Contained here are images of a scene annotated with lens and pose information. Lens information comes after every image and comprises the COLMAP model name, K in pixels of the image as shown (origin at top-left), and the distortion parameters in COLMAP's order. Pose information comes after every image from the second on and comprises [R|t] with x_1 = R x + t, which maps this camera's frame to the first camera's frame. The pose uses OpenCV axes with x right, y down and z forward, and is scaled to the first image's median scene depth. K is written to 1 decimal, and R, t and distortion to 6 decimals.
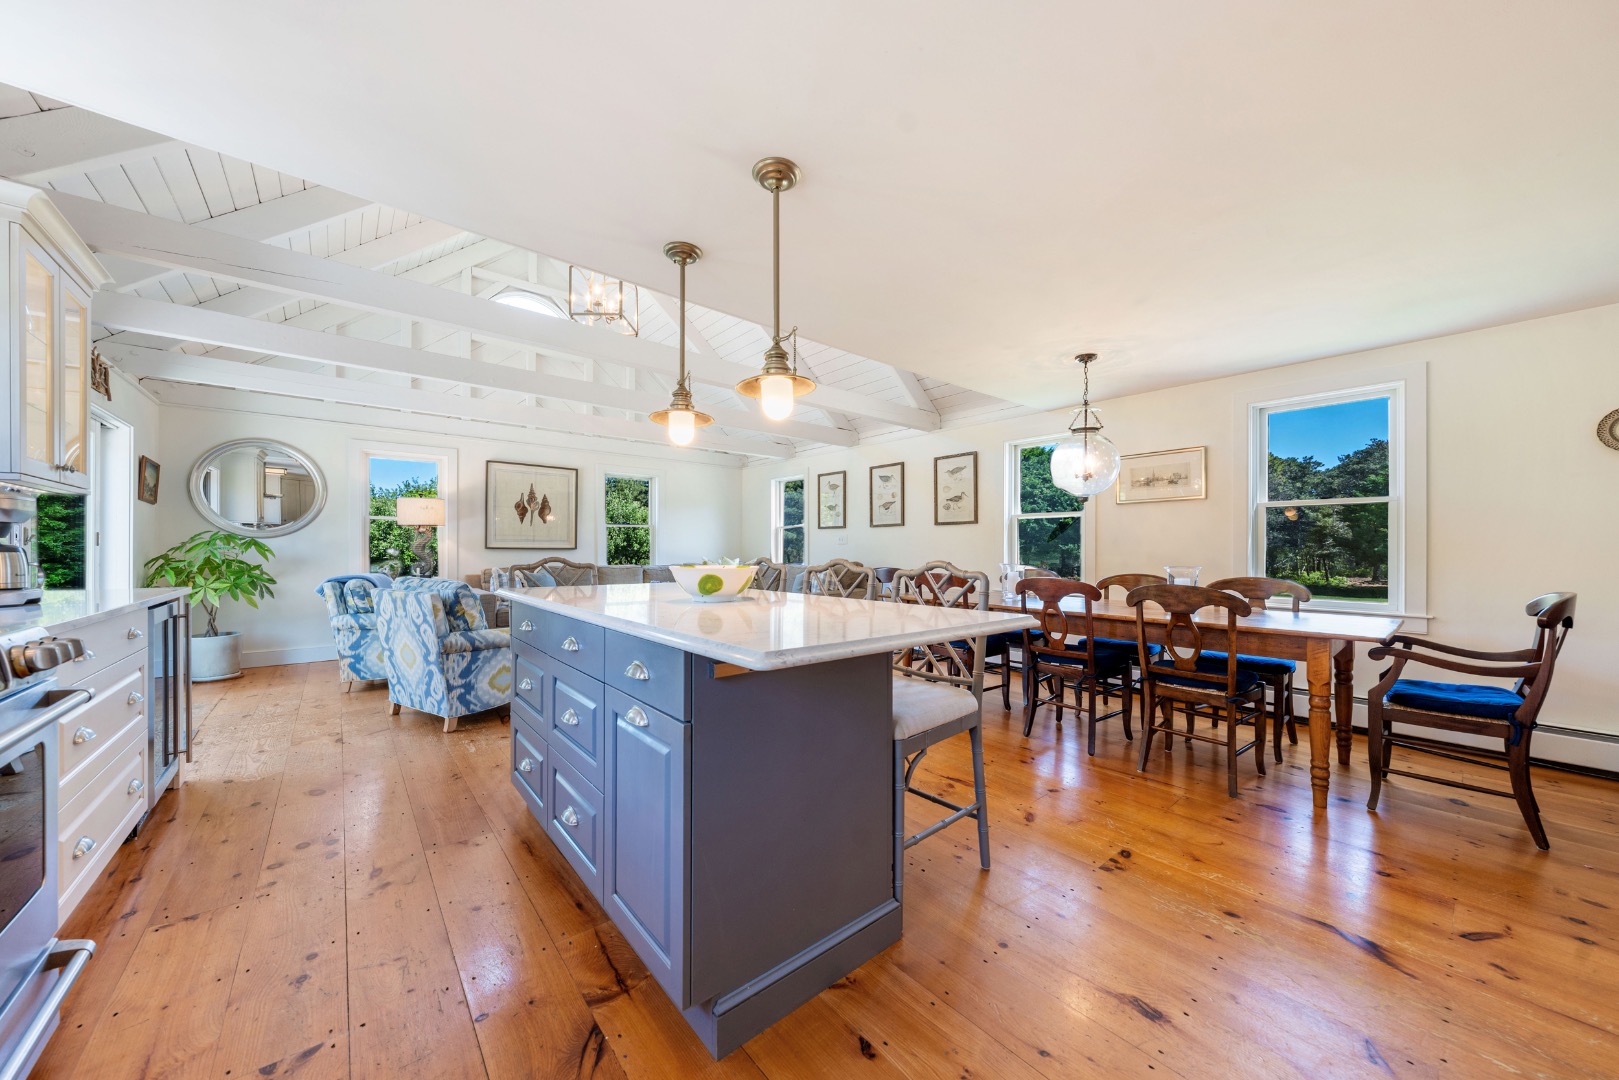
lens RADIAL K [[554.7, 0, 823.8], [0, 554.7, 549.7], [0, 0, 1]] dist [-0.002339, -0.000119]
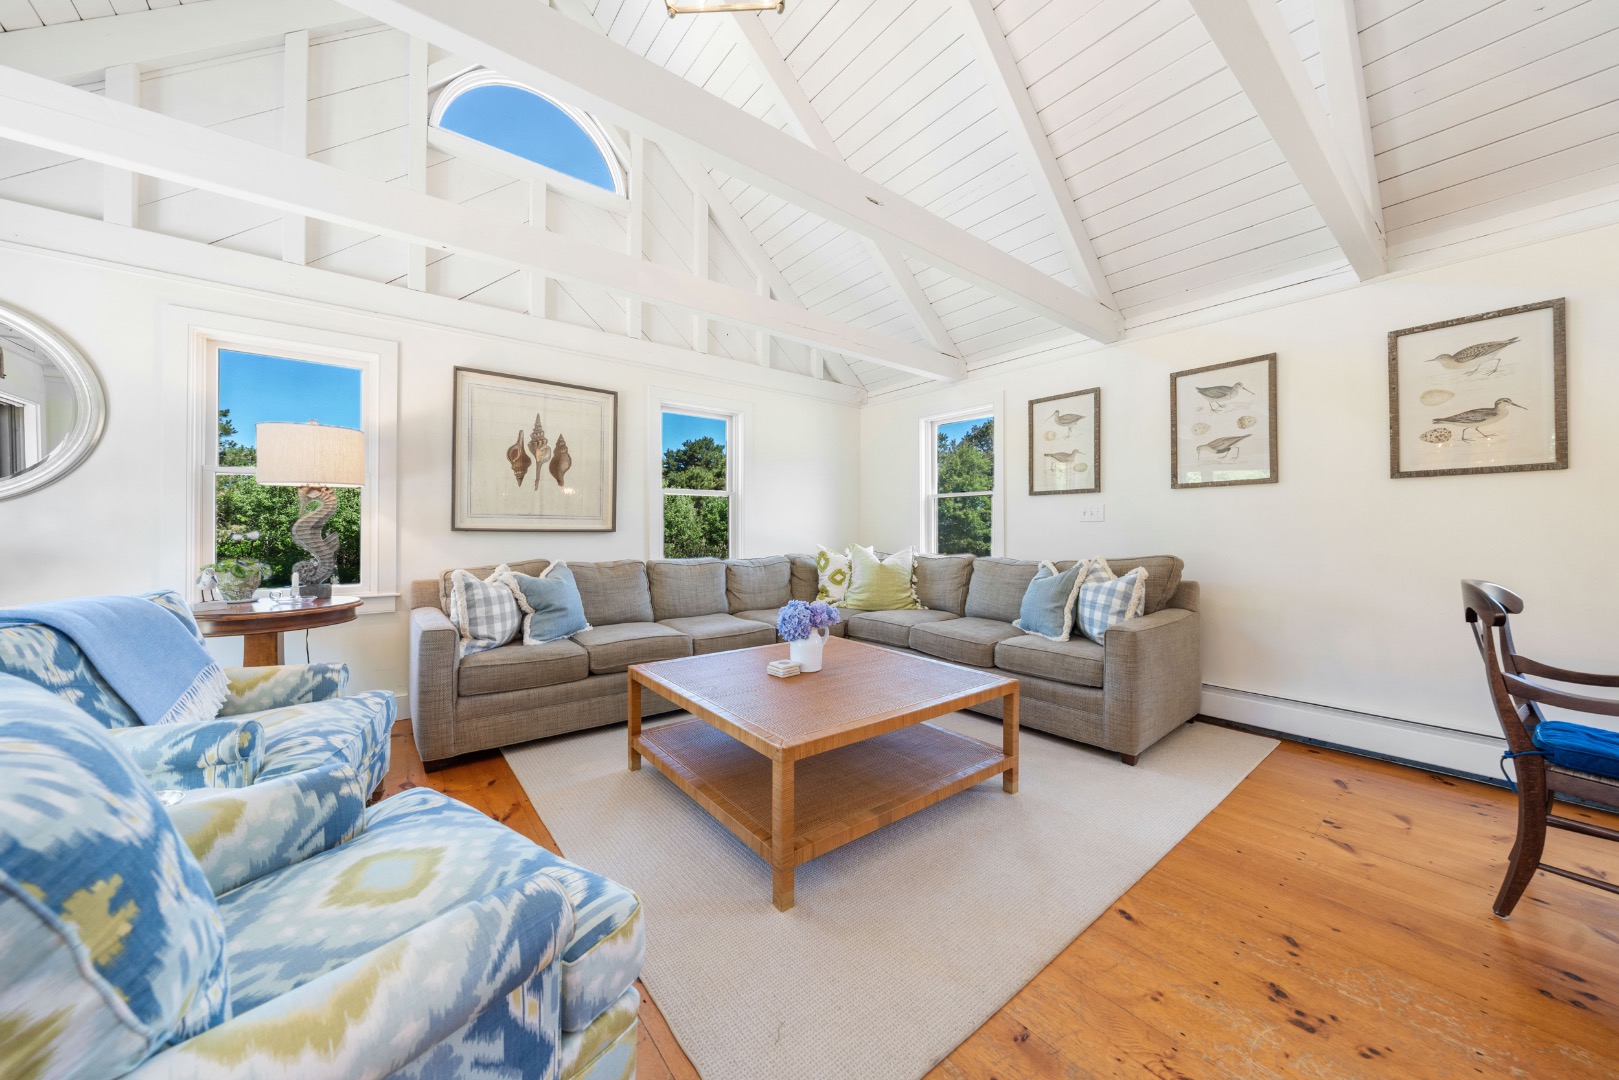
lens RADIAL K [[554.7, 0, 811.0], [0, 554.7, 529.0], [0, 0, 1]] dist [-0.002339, -0.000119]
pose [[0.998952, -0.001618, -0.045744, -0.241730], [0.001295, 0.999974, -0.007091, 0.000356], [0.045755, 0.007024, 0.998928, 0.485608]]
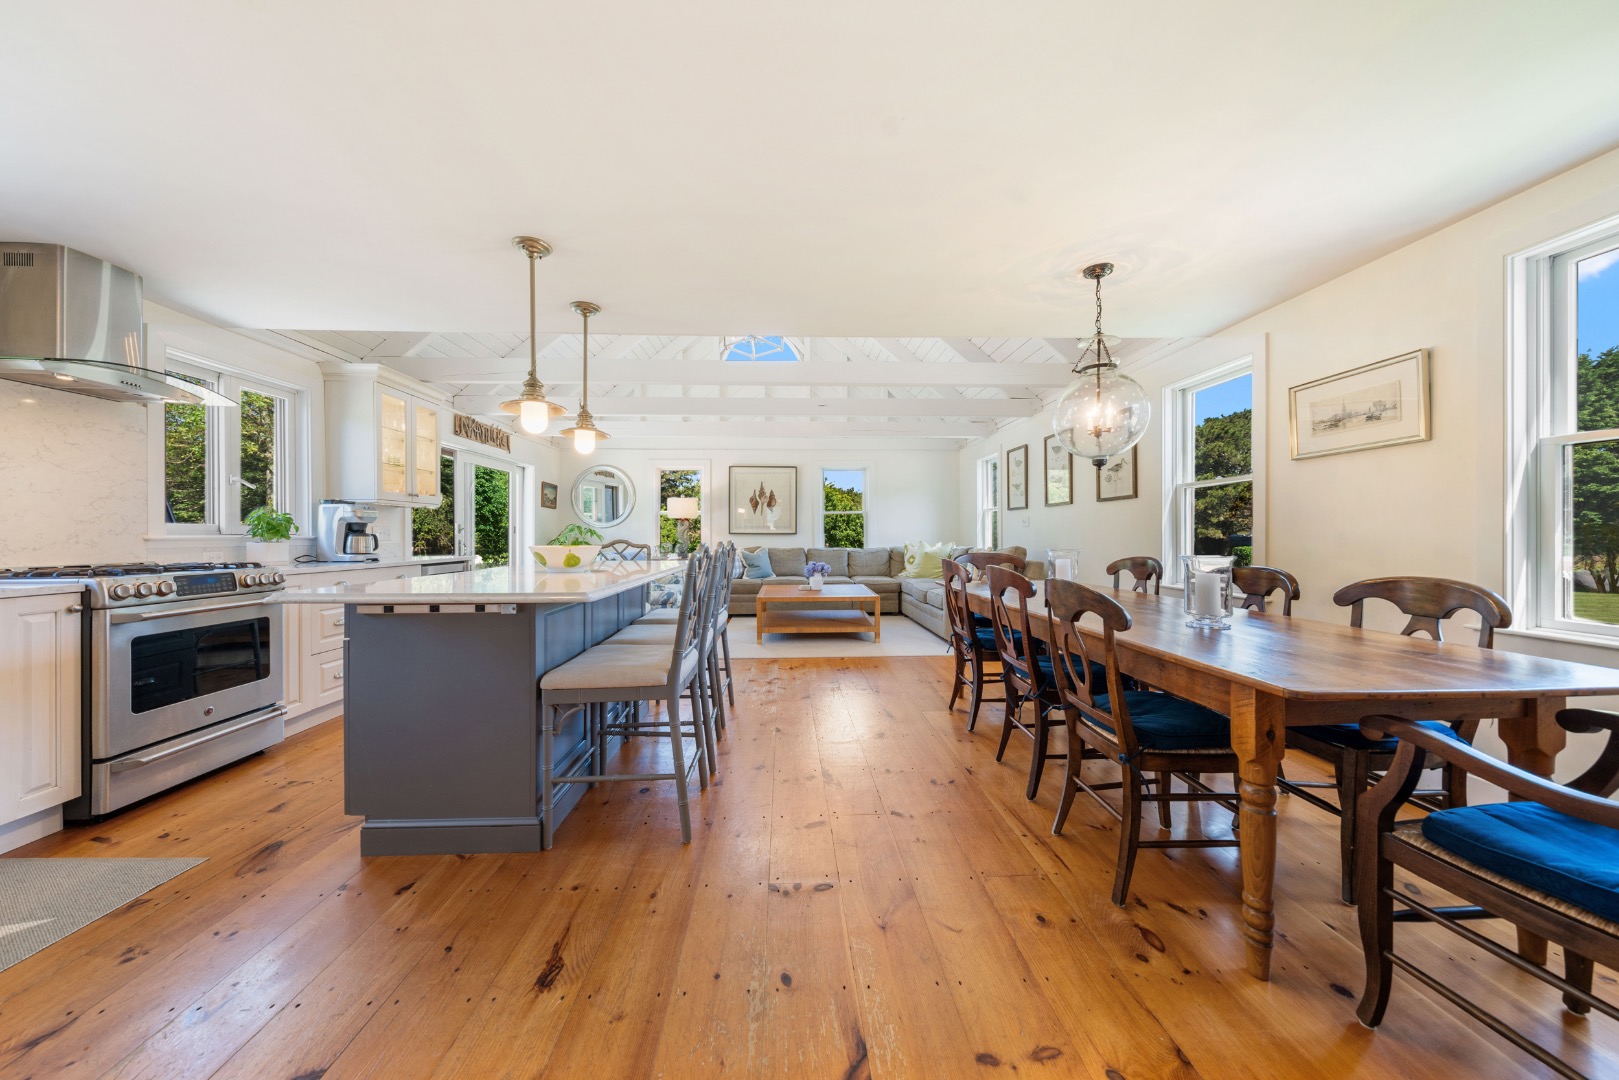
lens RADIAL K [[554.7, 0, 818.4], [0, 554.7, 533.1], [0, 0, 1]] dist [-0.002339, -0.000119]
pose [[0.791713, -0.006380, -0.610860, 0.346707], [0.004812, 0.999980, -0.004208, 0.002040], [0.610874, 0.000392, 0.791728, 0.103794]]
